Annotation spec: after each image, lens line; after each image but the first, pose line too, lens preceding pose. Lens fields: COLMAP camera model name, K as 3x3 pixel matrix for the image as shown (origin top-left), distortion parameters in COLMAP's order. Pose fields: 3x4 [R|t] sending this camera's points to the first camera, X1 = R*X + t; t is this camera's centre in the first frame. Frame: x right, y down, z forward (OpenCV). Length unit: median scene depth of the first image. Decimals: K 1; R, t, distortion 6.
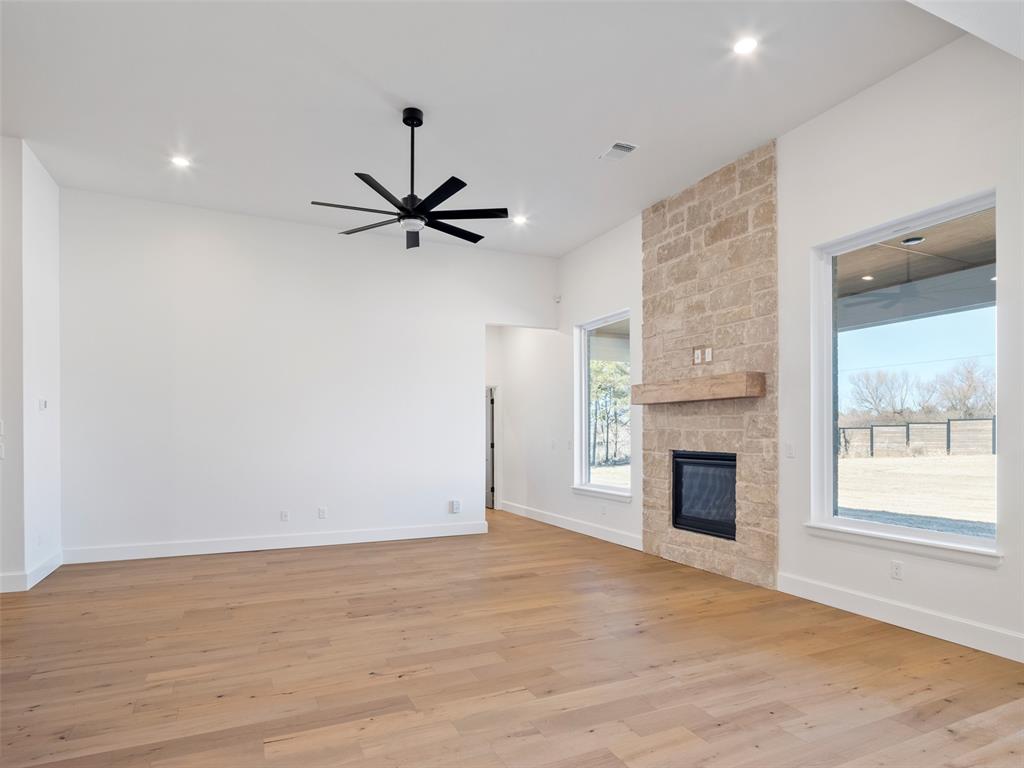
lens RADIAL K [[577.7, 0, 509.5], [0, 577.7, 417.5], [0, 0, 1]] dist [-0.009756, -0.000385]
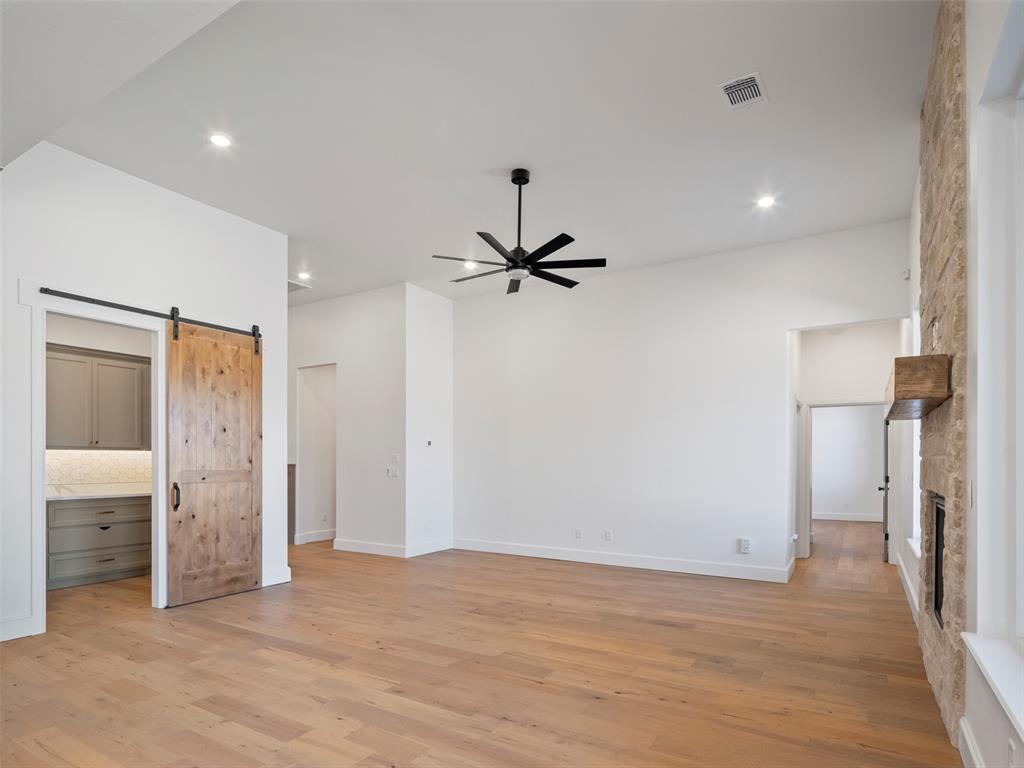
lens RADIAL K [[577.7, 0, 509.5], [0, 577.7, 417.5], [0, 0, 1]] dist [-0.009756, -0.000385]
pose [[0.554832, -0.060859, -0.829733, 0.739868], [0.015530, 0.997905, -0.062809, 0.016322], [0.831817, 0.021963, 0.554615, 0.361441]]
